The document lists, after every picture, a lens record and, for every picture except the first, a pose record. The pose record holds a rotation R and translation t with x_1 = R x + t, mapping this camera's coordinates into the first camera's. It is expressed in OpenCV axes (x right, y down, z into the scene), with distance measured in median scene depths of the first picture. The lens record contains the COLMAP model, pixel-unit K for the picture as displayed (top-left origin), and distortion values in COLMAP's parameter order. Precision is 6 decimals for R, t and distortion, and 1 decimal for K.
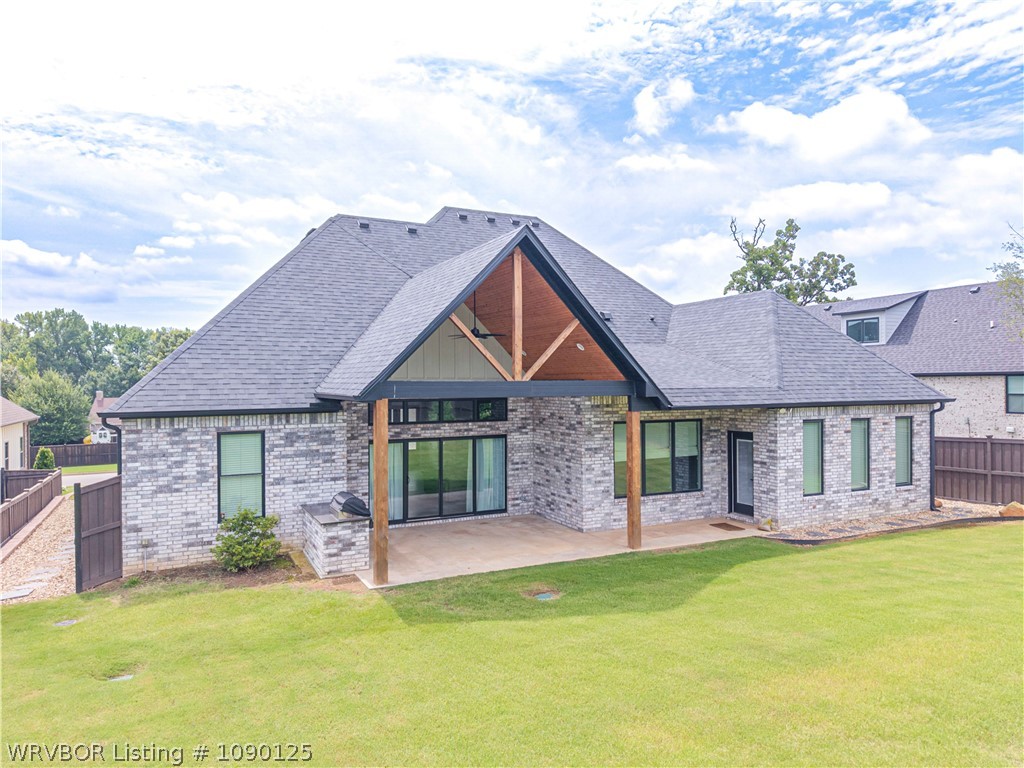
lens RADIAL K [[676.3, 0, 509.8], [0, 676.3, 382.3], [0, 0, 1]] dist [0.020836, -0.047627]
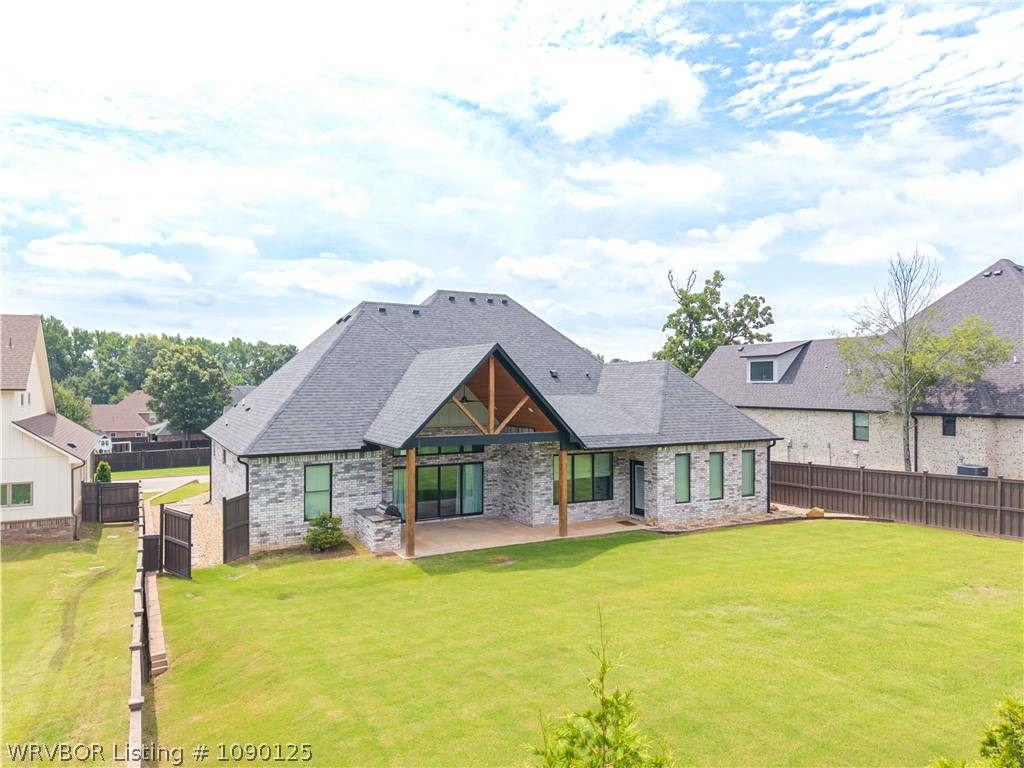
lens RADIAL K [[676.3, 0, 509.8], [0, 676.3, 382.3], [0, 0, 1]] dist [0.020836, -0.047627]
pose [[0.999134, 0.006192, 0.041154, -0.009166], [-0.006103, 0.999979, -0.002295, -0.100874], [-0.041168, 0.002042, 0.999150, -0.521015]]
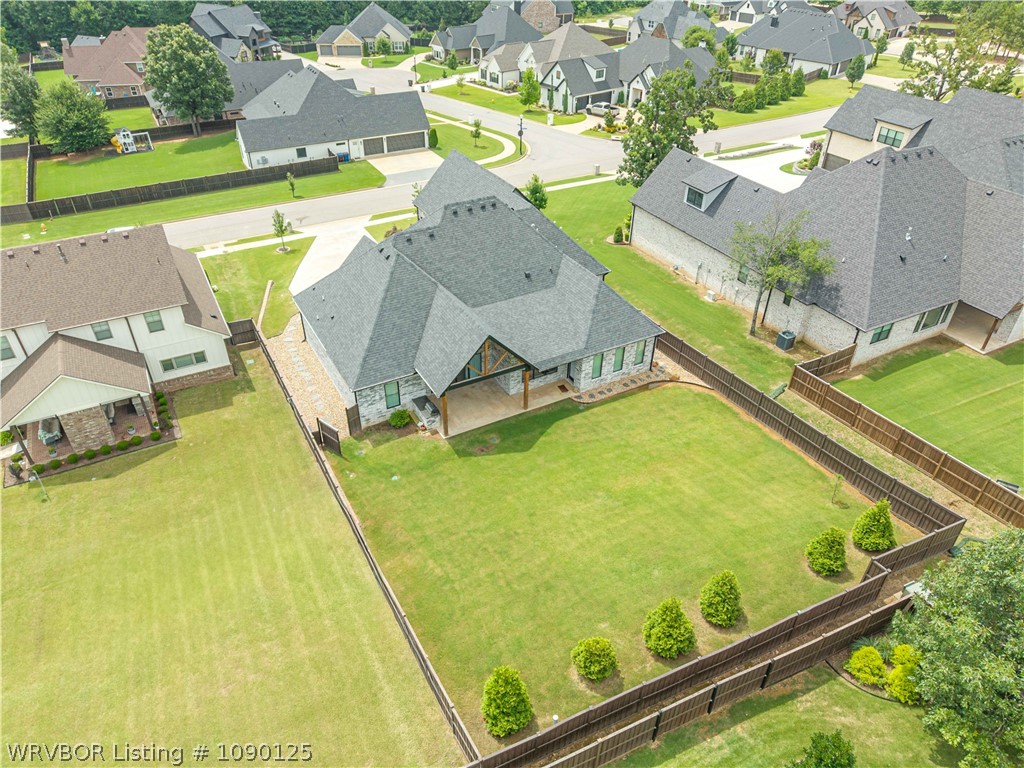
lens RADIAL K [[671.1, 0, 512.0], [0, 671.1, 384.0], [0, 0, 1]] dist [0.025977, -0.002343]
pose [[0.998455, -0.016246, 0.053144, -0.026247], [-0.018426, 0.805434, 0.592400, -1.379193], [-0.052428, -0.592463, 0.803890, -1.131420]]
